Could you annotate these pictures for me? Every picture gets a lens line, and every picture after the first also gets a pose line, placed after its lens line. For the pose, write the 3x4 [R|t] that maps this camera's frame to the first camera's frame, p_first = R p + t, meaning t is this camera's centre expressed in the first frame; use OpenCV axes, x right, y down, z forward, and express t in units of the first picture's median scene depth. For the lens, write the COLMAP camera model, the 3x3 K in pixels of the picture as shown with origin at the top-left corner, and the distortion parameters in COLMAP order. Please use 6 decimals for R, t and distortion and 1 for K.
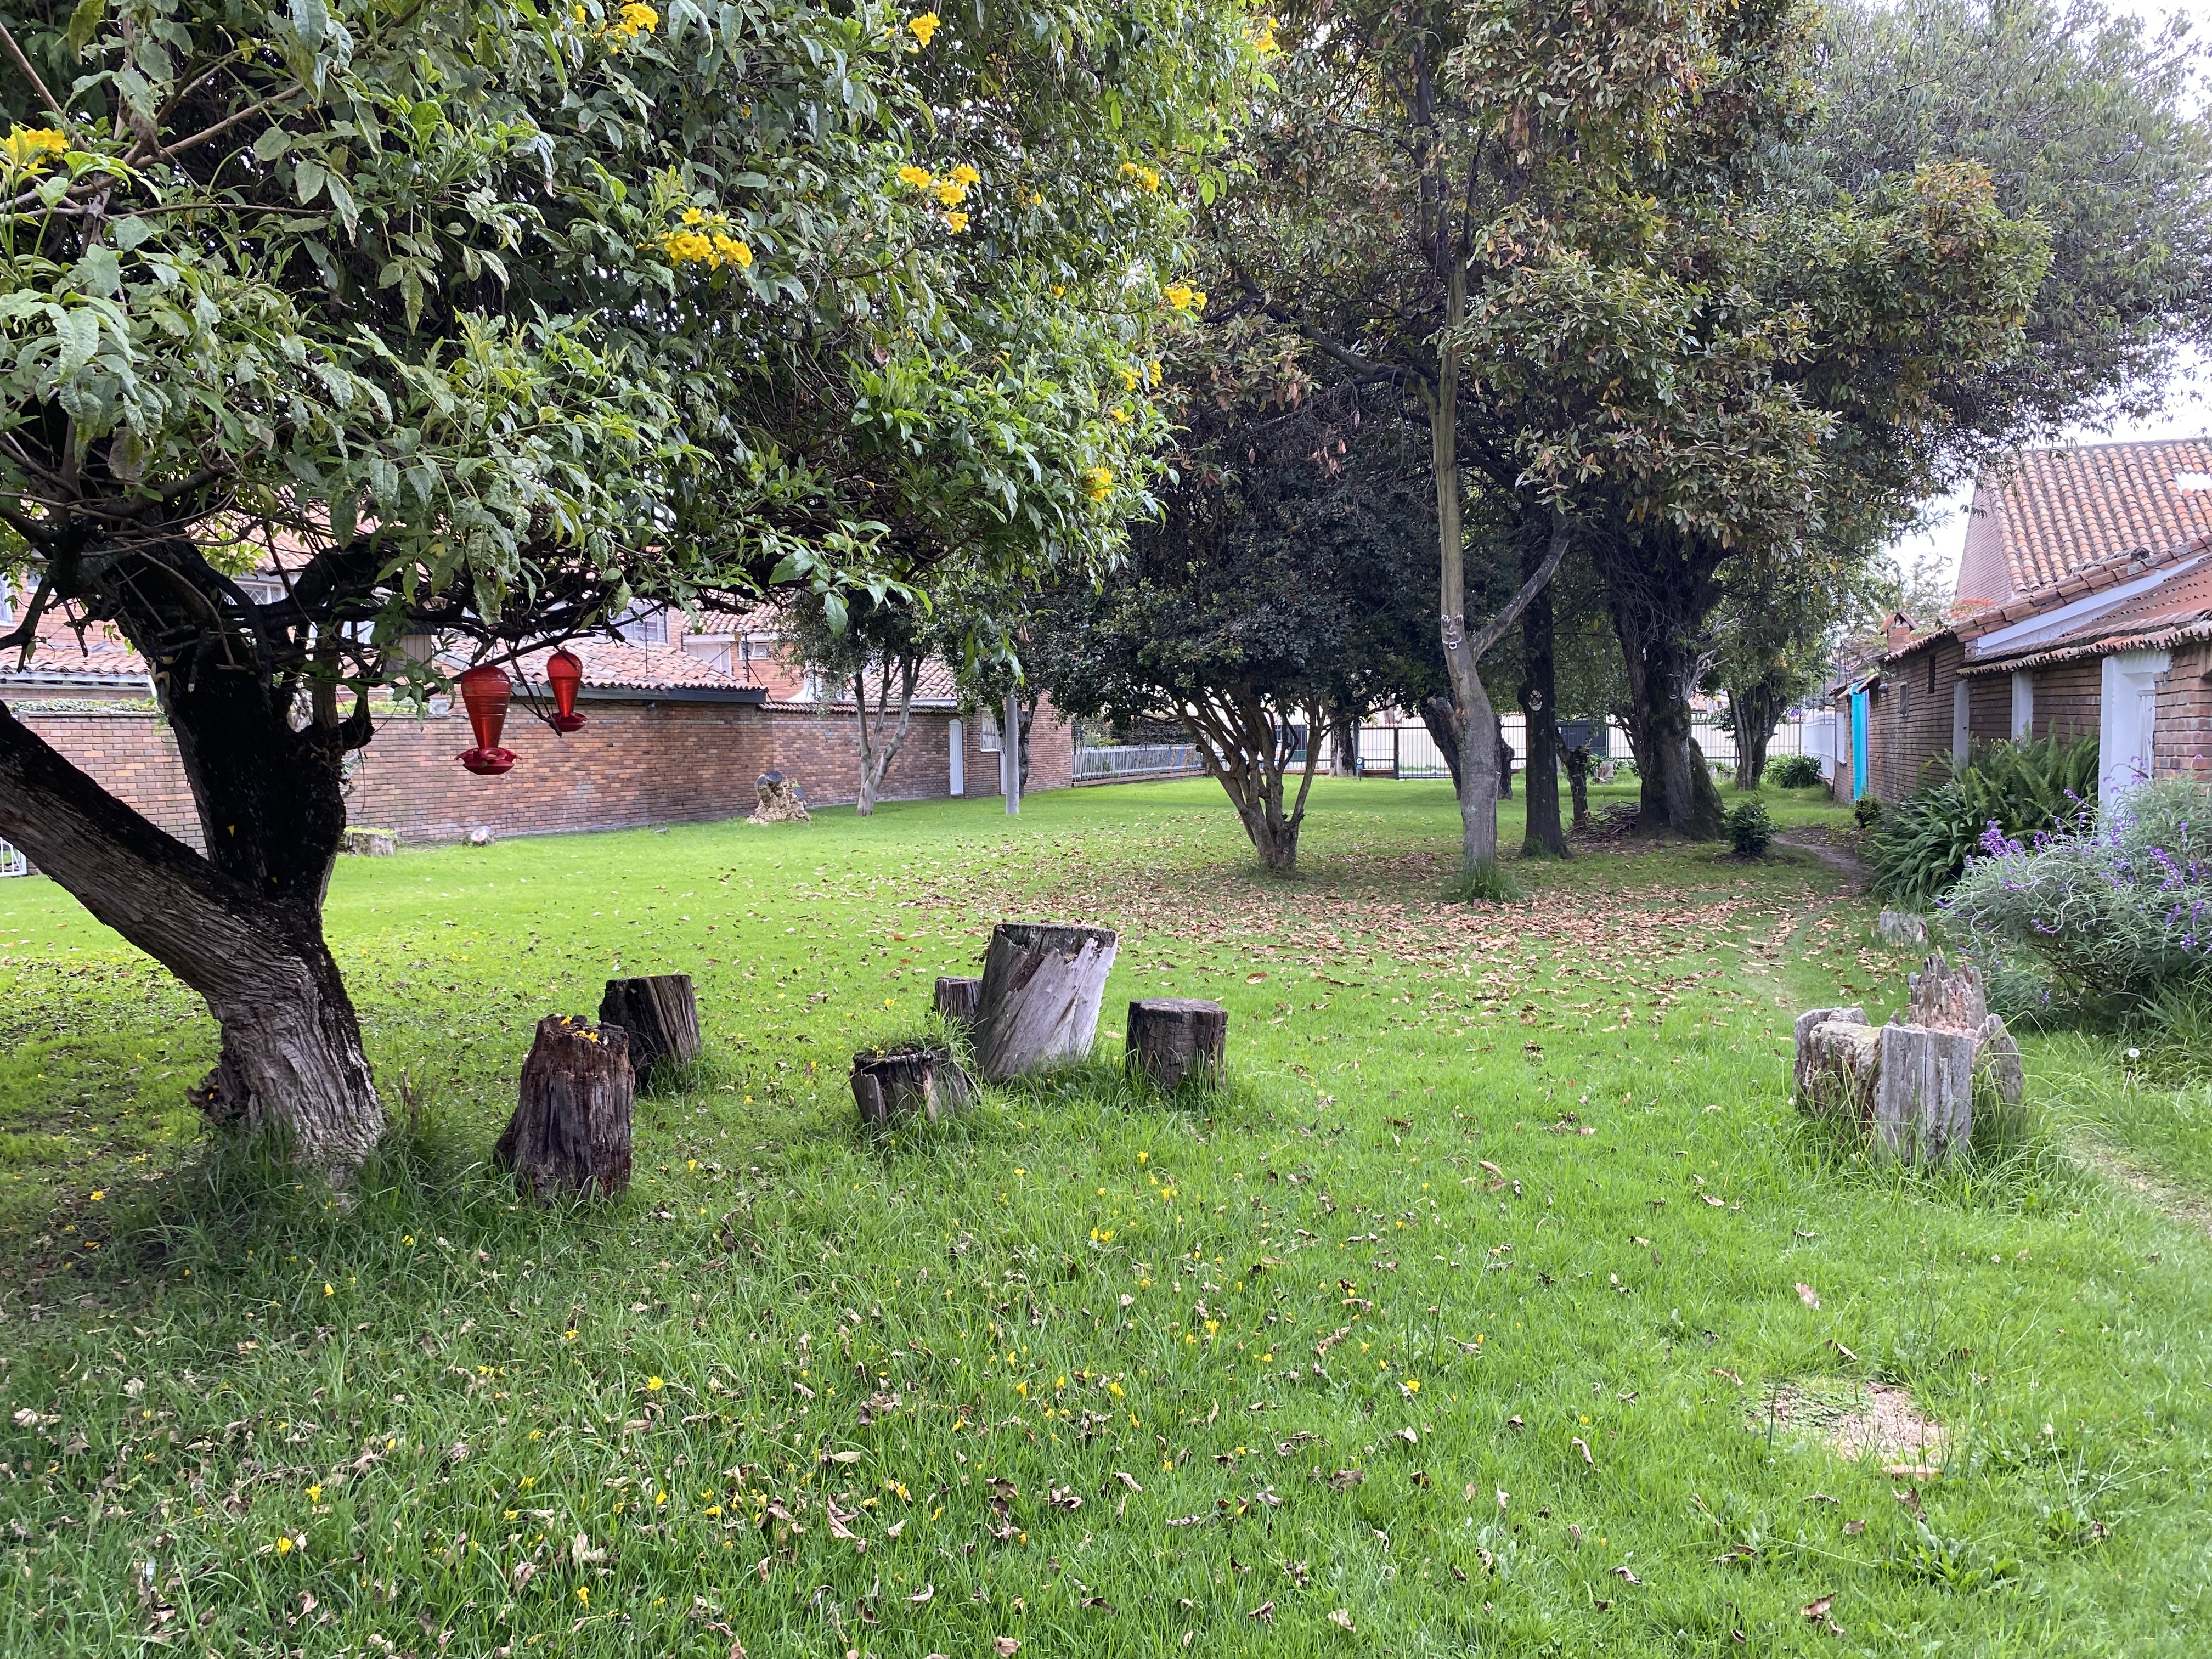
lens RADIAL K [[1692.1, 0, 1107.2], [0, 1692.1, 829.1], [0, 0, 1]] dist [0.021377, -0.012901]
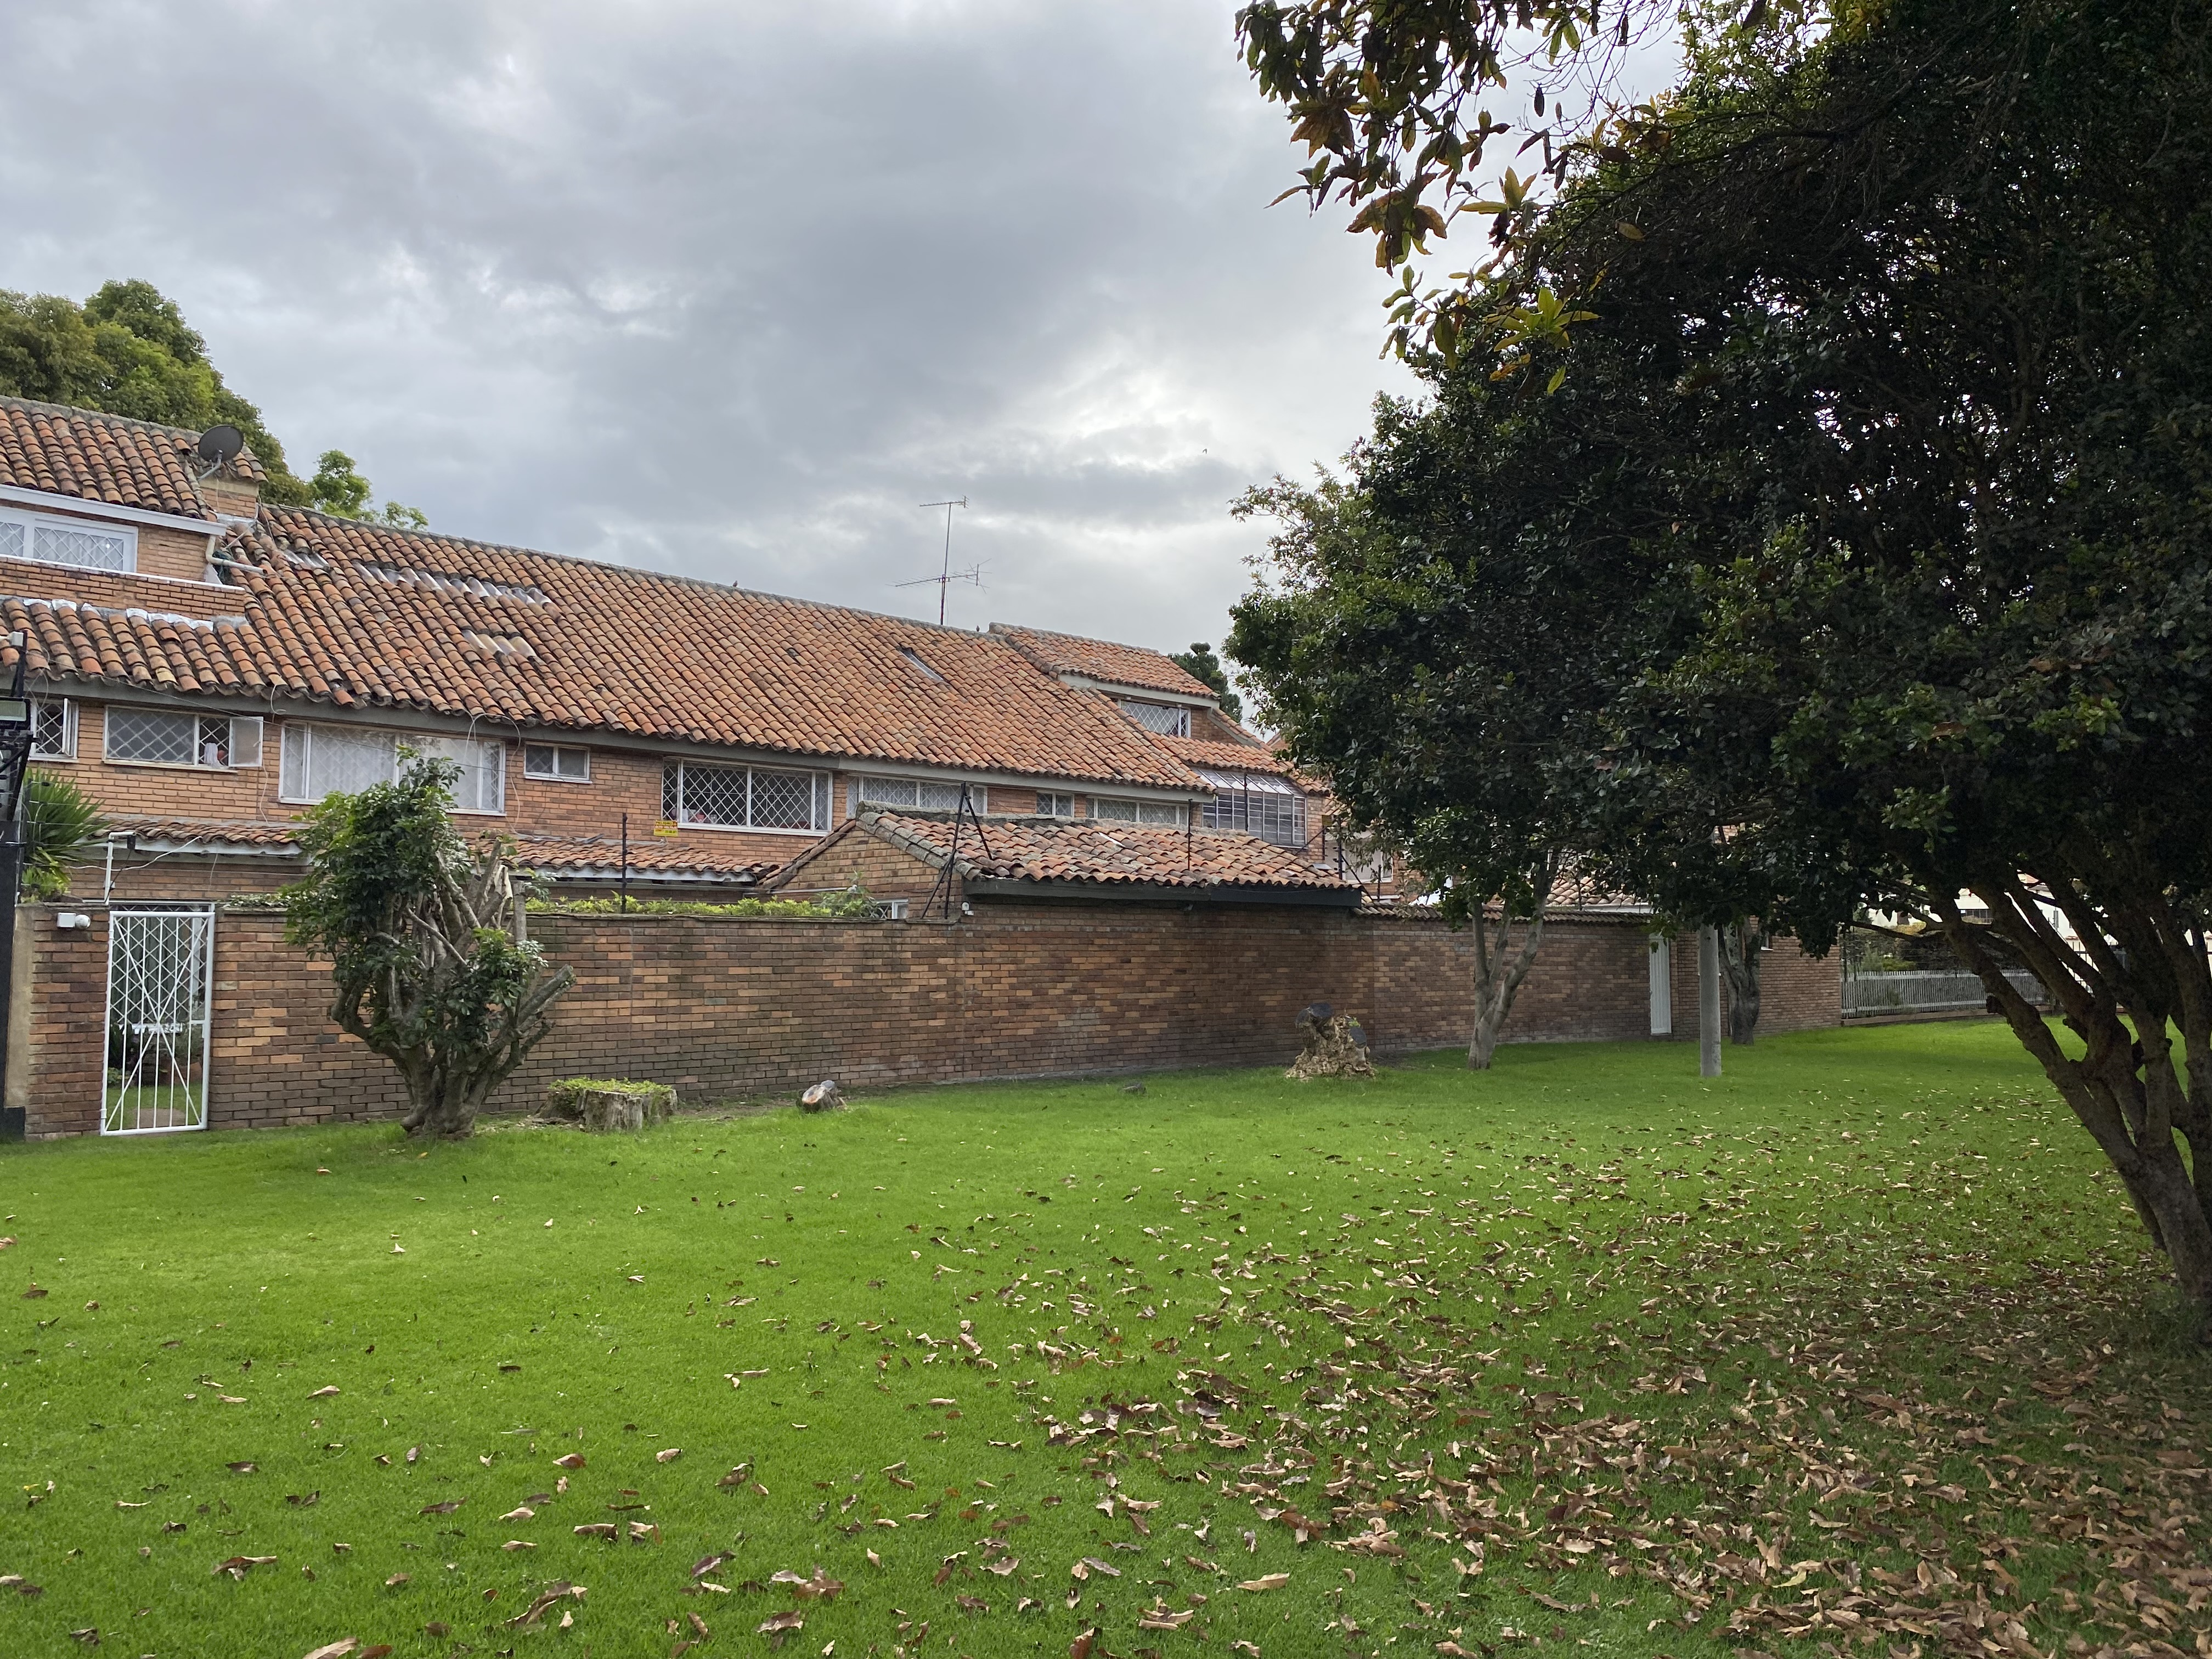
lens RADIAL K [[1692.1, 0, 1106.8], [0, 1692.1, 837.2], [0, 0, 1]] dist [0.021377, -0.012901]
pose [[0.900419, -0.014686, -0.434776, 0.024839], [-0.037473, 0.993097, -0.111151, -0.020850], [0.433407, 0.116375, 0.893653, 0.331989]]
